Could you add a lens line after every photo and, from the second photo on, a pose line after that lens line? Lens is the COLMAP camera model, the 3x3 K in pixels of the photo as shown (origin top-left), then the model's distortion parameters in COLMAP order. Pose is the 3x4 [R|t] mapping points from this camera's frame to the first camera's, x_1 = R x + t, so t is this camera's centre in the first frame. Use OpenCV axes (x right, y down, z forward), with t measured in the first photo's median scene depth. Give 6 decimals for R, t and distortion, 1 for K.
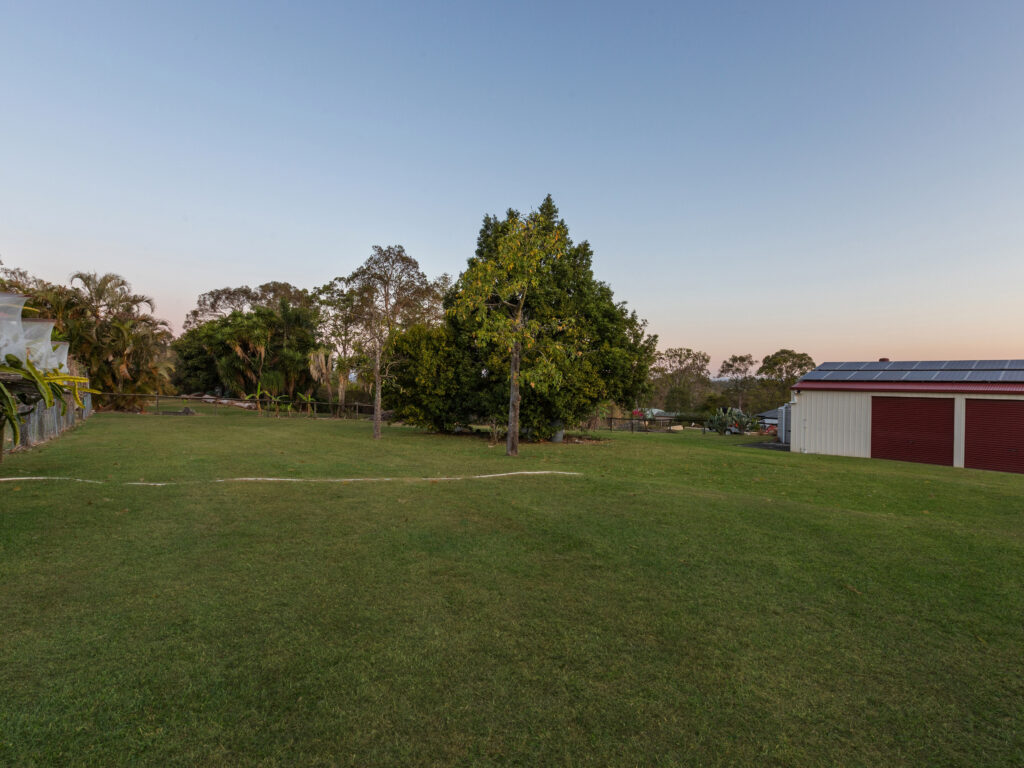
lens RADIAL K [[462.4, 0, 512.0], [0, 462.4, 384.0], [0, 0, 1]] dist [-0.018003, -0.000231]
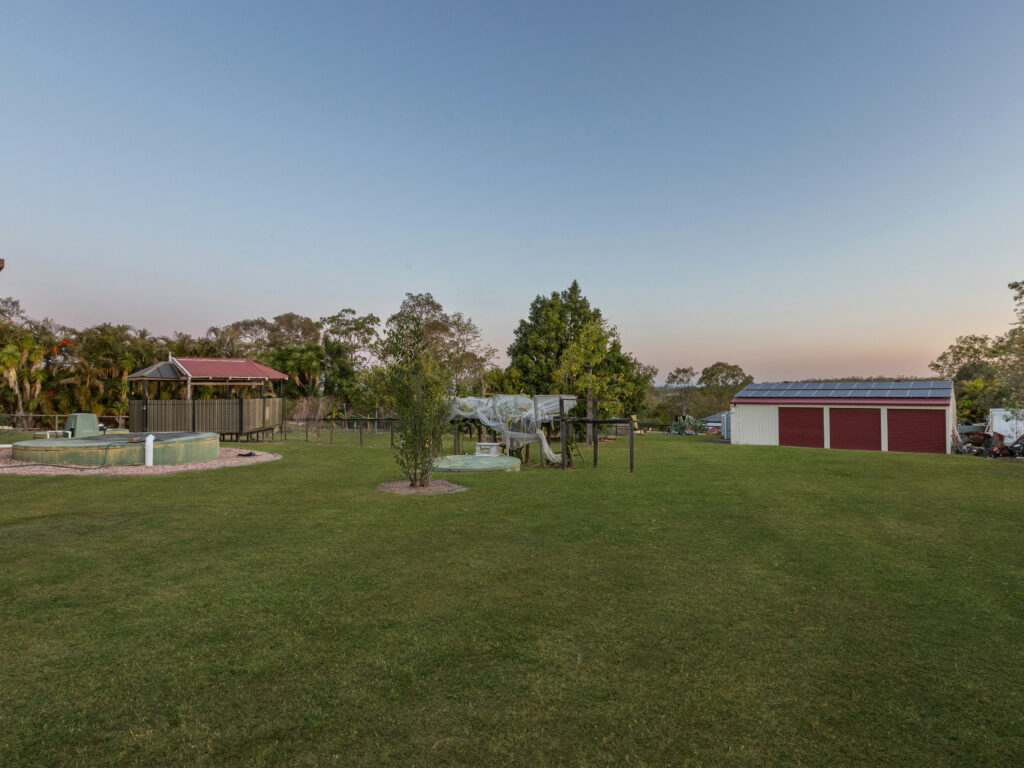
lens RADIAL K [[459.6, 0, 512.0], [0, 459.6, 384.0], [0, 0, 1]] dist [0.002423, 0.000365]
pose [[0.993344, -0.022996, 0.112868, -0.153256], [0.025568, 0.999444, -0.021389, -0.020328], [-0.112313, 0.024133, 0.993380, -0.237560]]
